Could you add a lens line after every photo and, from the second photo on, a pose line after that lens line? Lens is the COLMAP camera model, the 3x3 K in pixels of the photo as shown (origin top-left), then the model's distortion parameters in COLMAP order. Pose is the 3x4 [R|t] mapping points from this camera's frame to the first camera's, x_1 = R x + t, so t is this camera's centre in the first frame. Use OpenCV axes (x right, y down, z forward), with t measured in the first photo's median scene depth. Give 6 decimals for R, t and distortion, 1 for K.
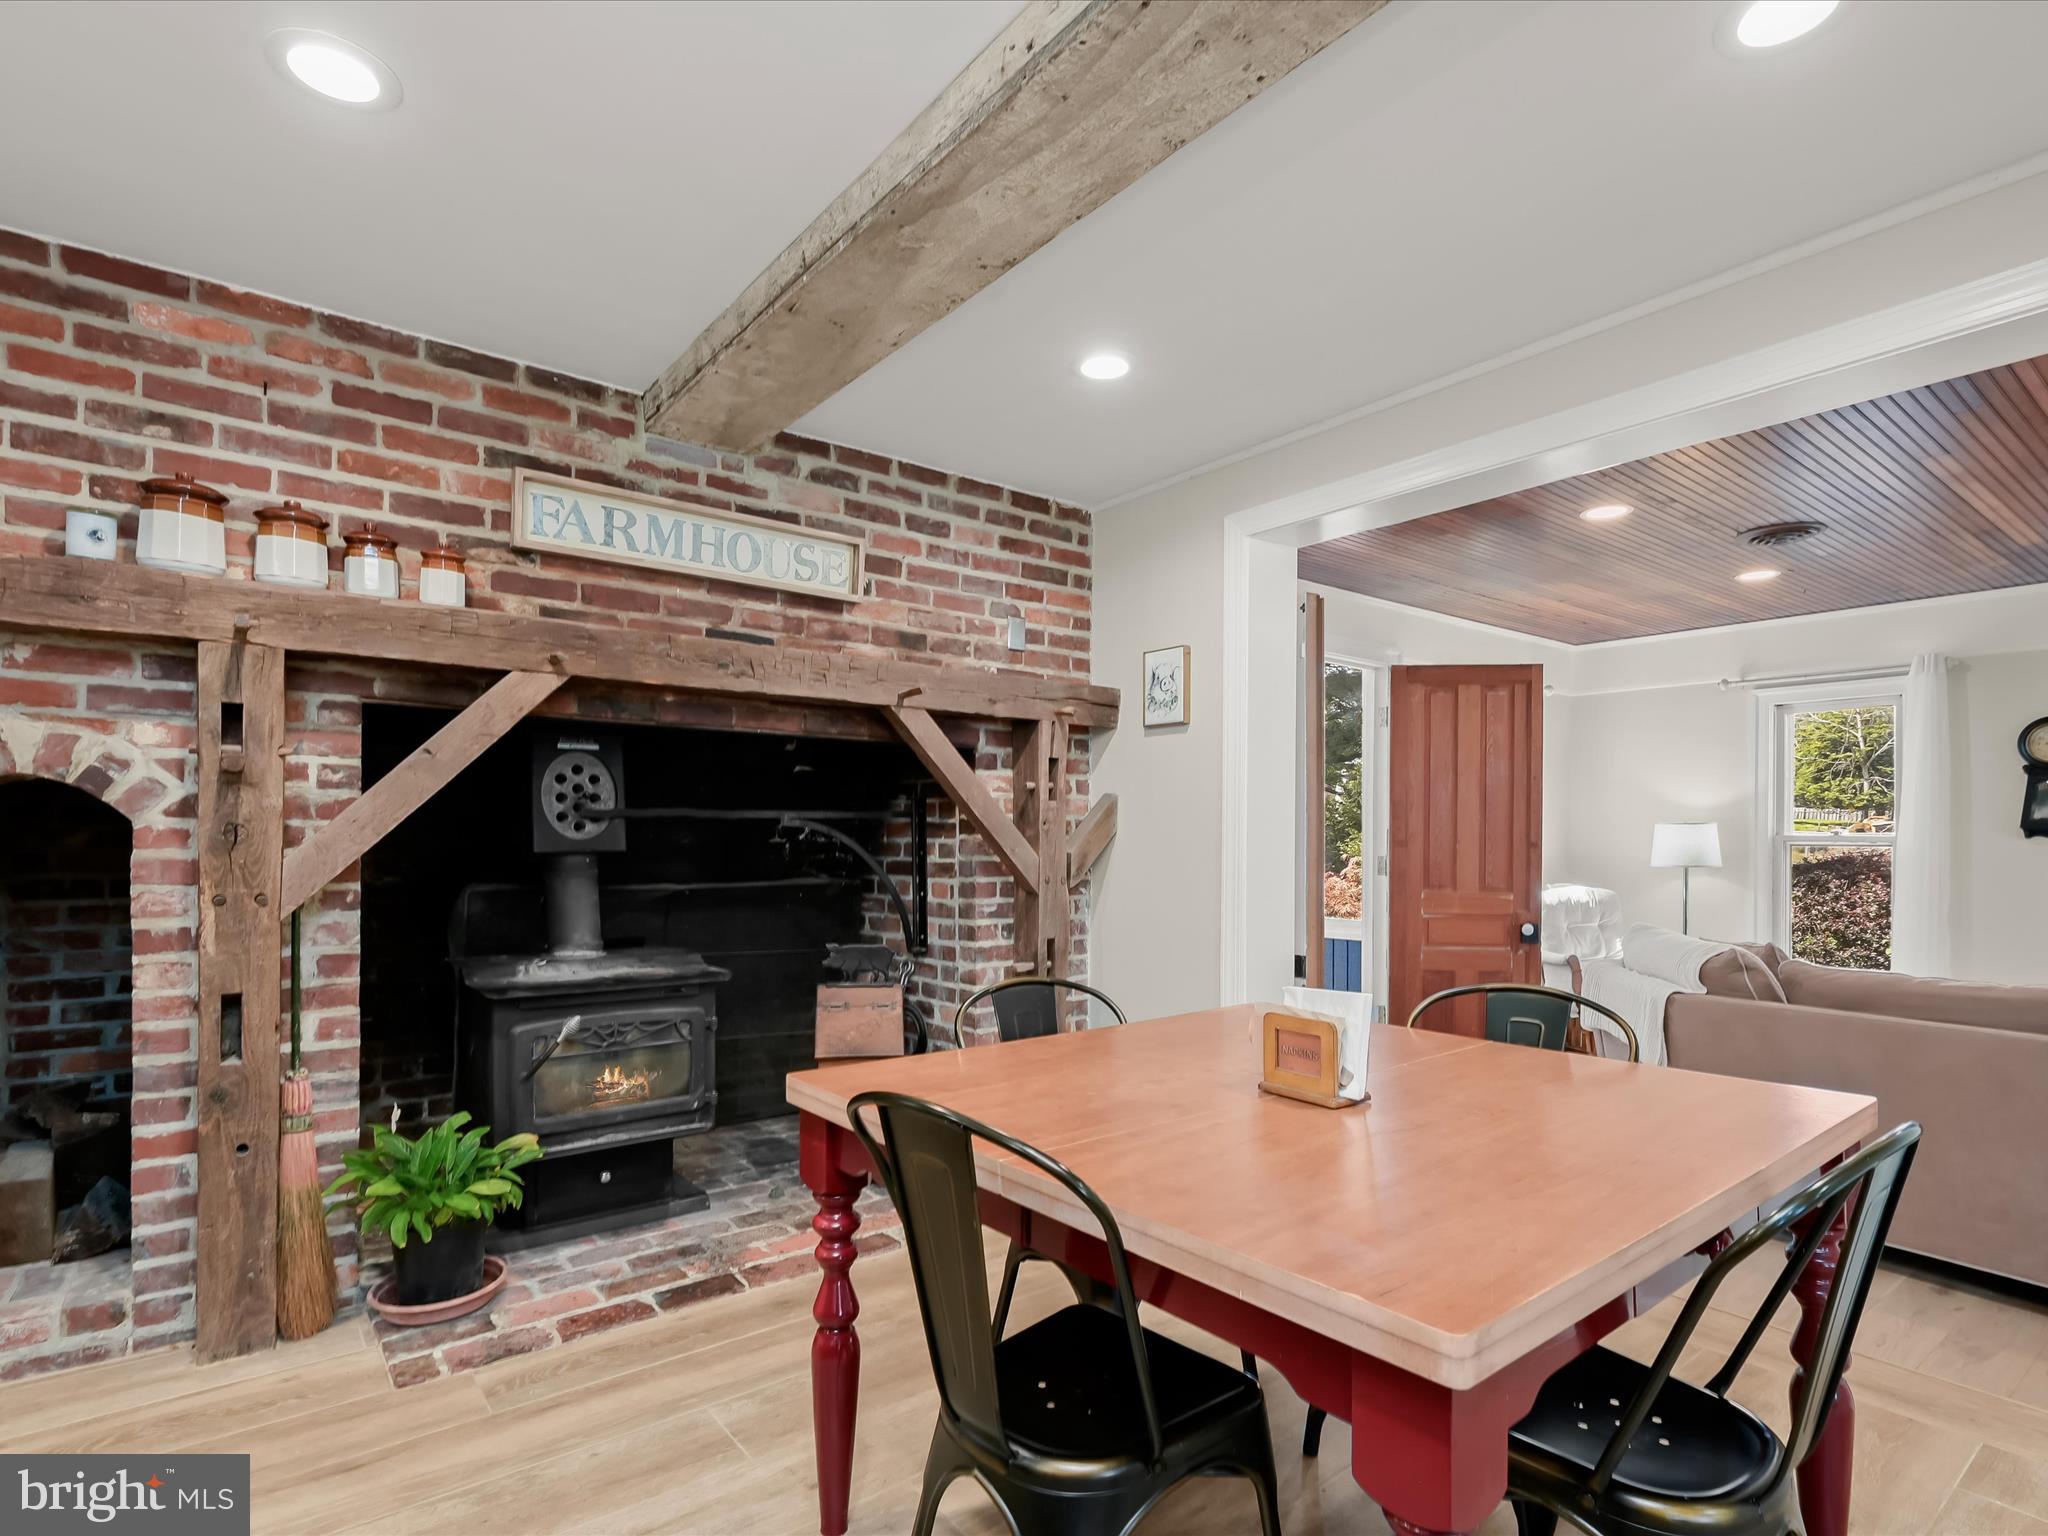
lens RADIAL K [[1042.7, 0, 1032.3], [0, 1042.7, 840.2], [0, 0, 1]] dist [-0.002726, -0.001969]
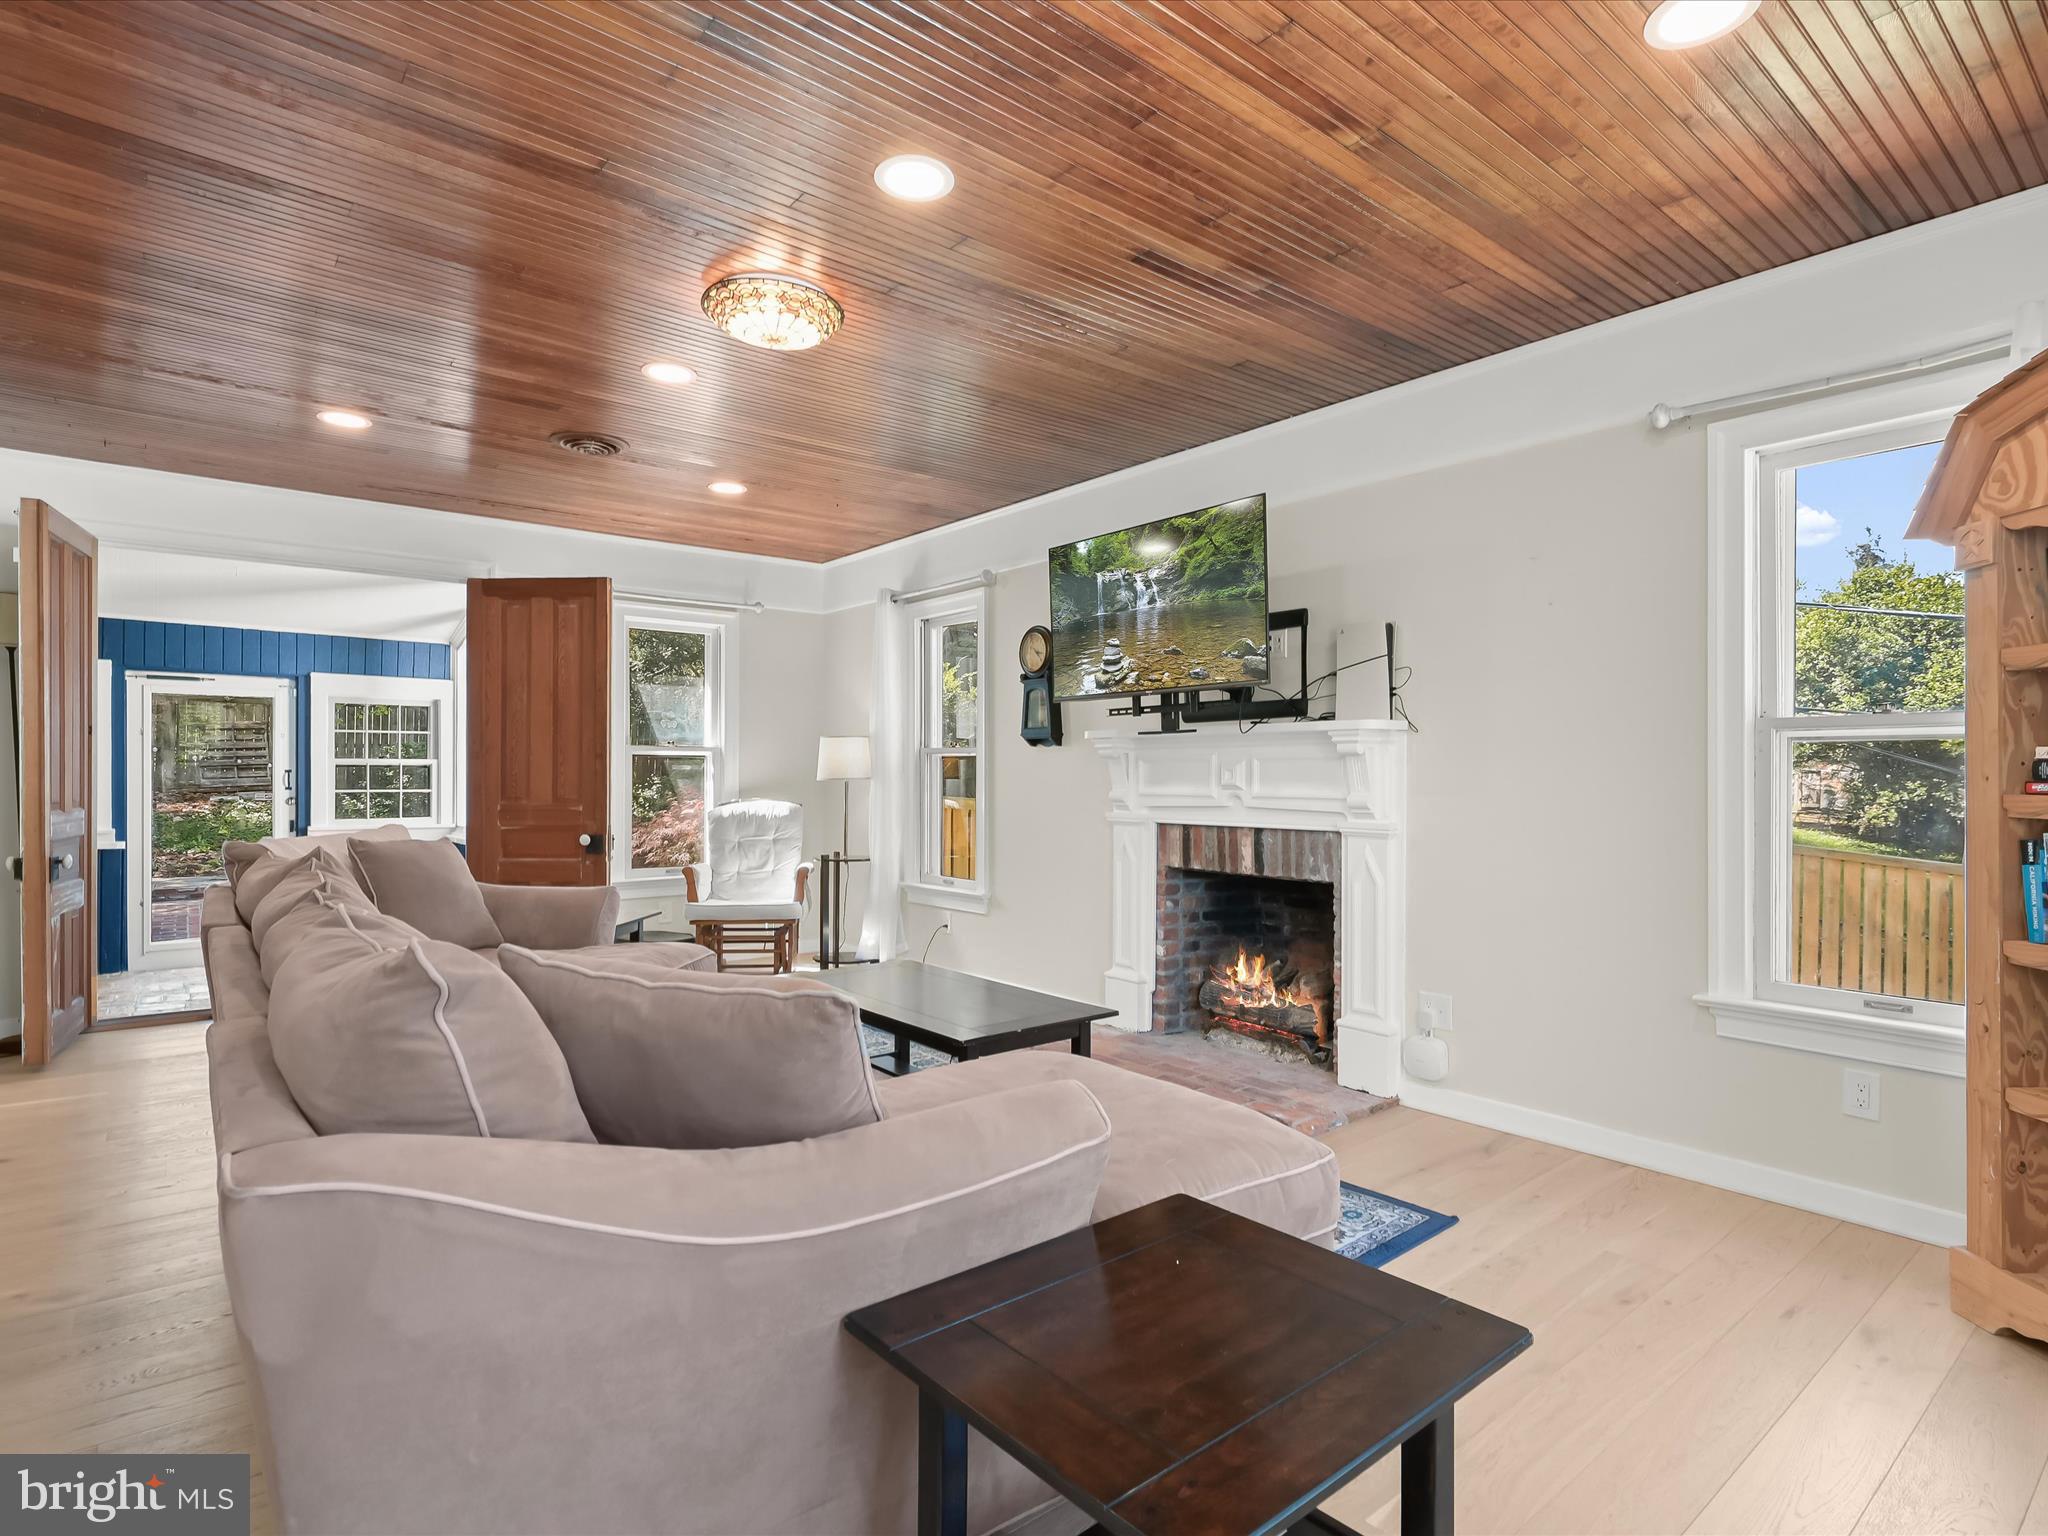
lens RADIAL K [[1107.5, 0, 1032.5], [0, 1107.5, 771.9], [0, 0, 1]] dist [0.019801, 0.001042]
pose [[0.999911, -0.006158, 0.011838, 1.426071], [0.006247, 0.999953, -0.007469, 0.049113], [-0.011791, 0.007542, 0.999902, -0.130056]]
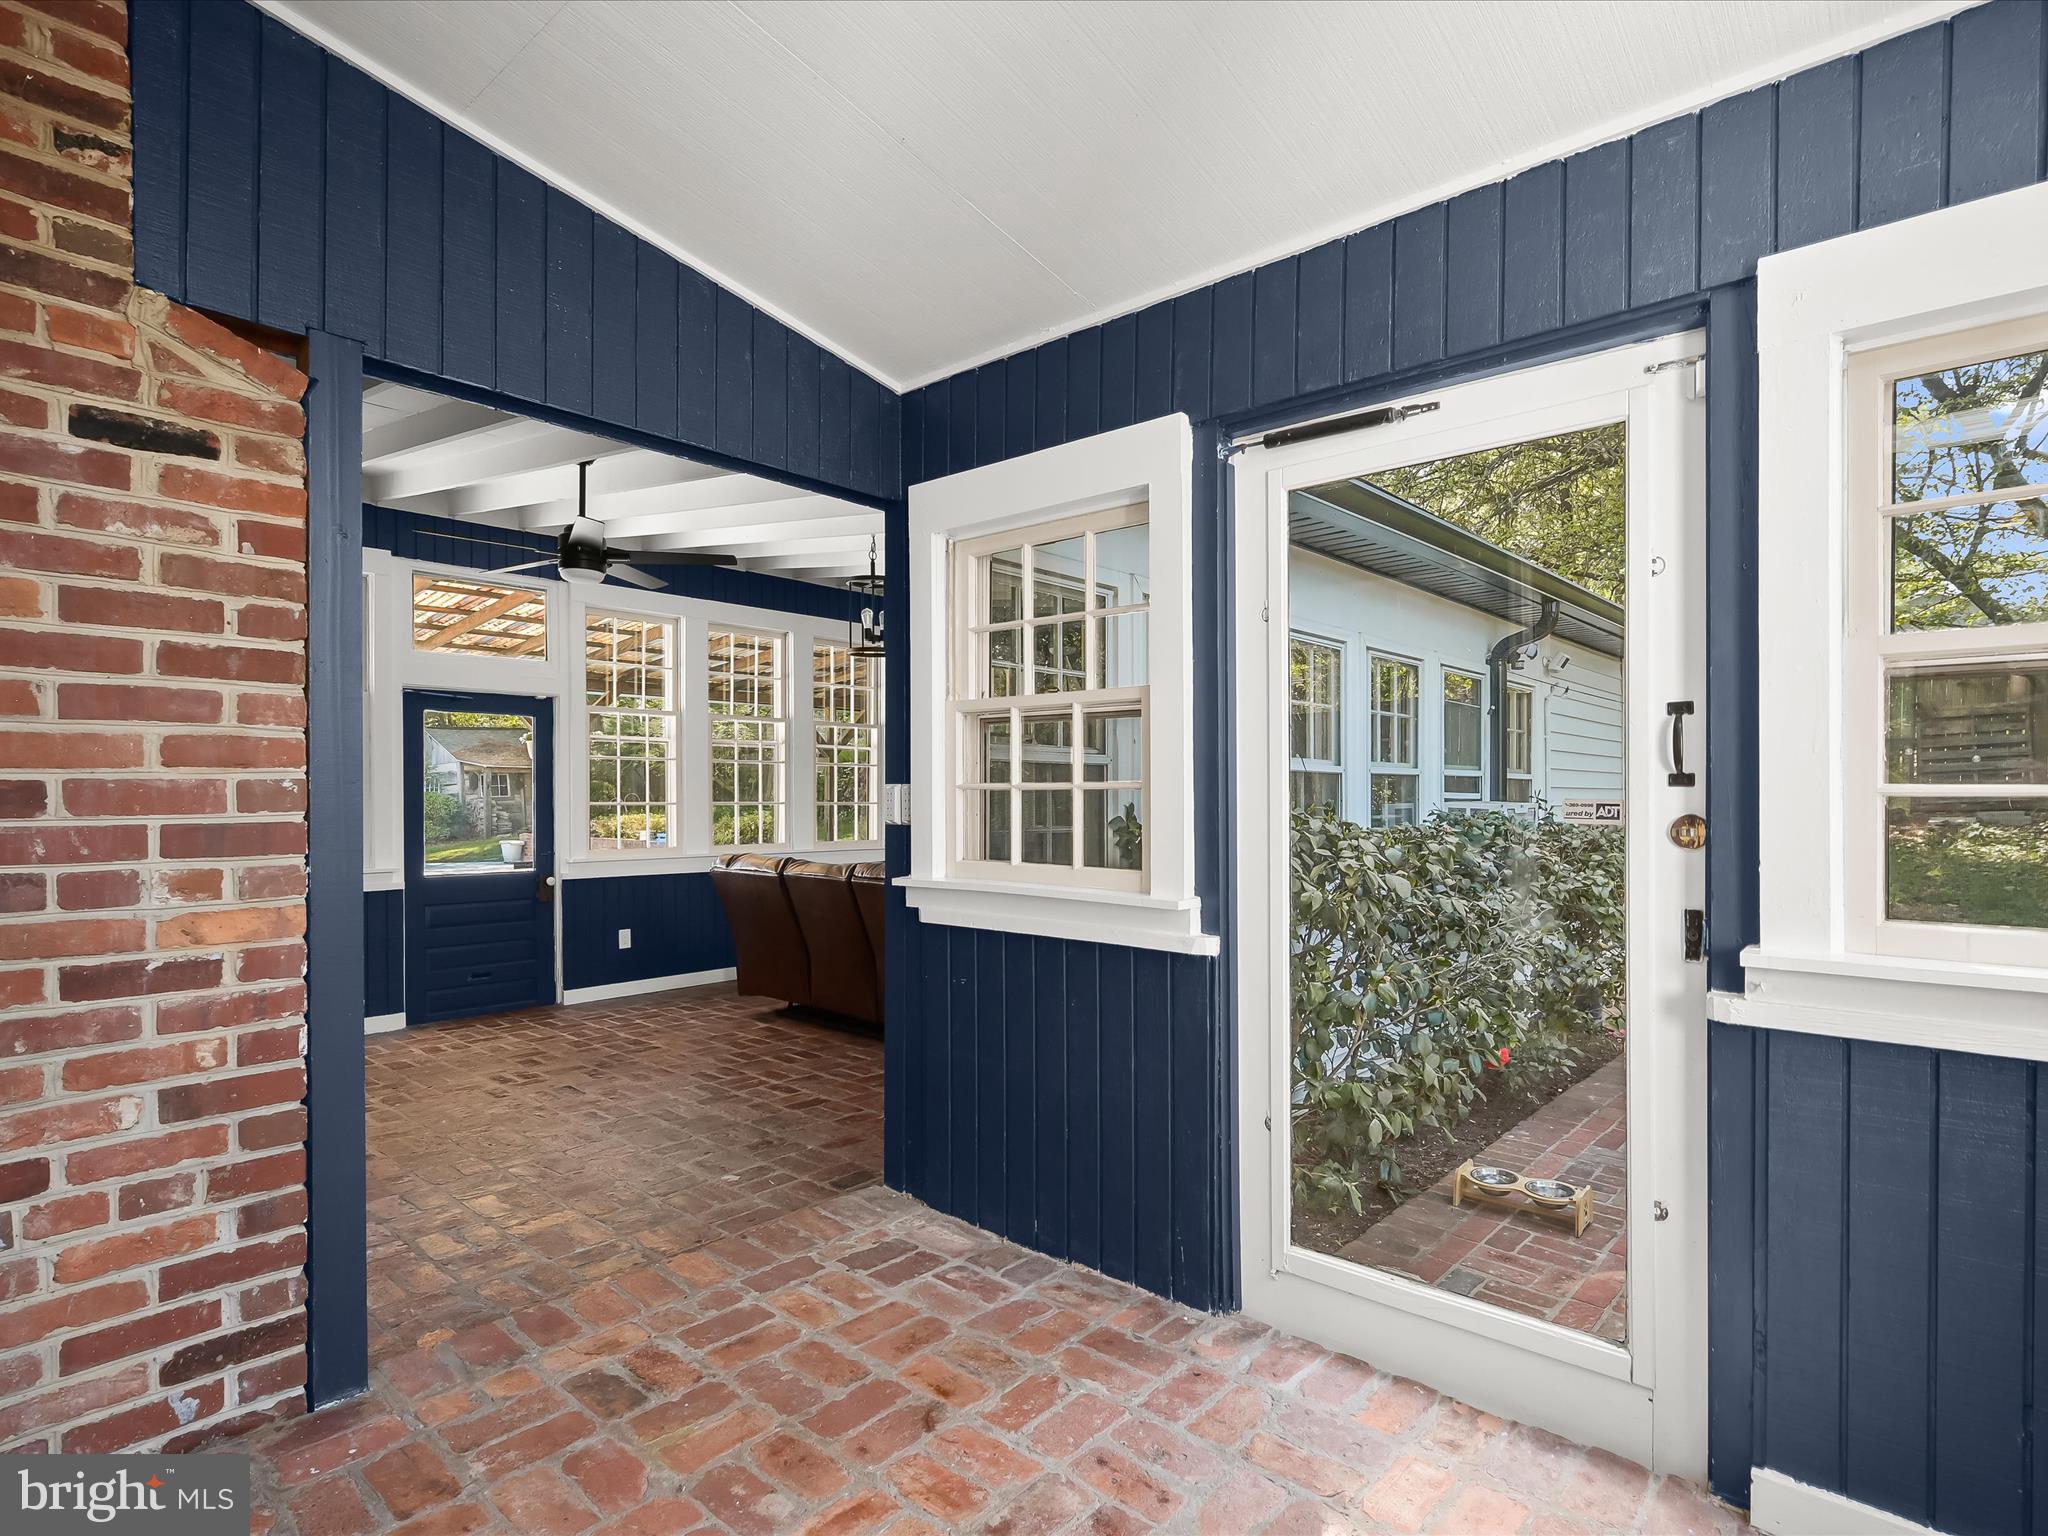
lens RADIAL K [[1042.7, 0, 1032.4], [0, 1042.7, 795.7], [0, 0, 1]] dist [-0.002726, -0.001969]
pose [[0.174002, -0.008327, -0.984710, 0.401808], [-0.002854, 0.999956, -0.008960, 0.069112], [0.984741, 0.004370, 0.173971, 1.734343]]
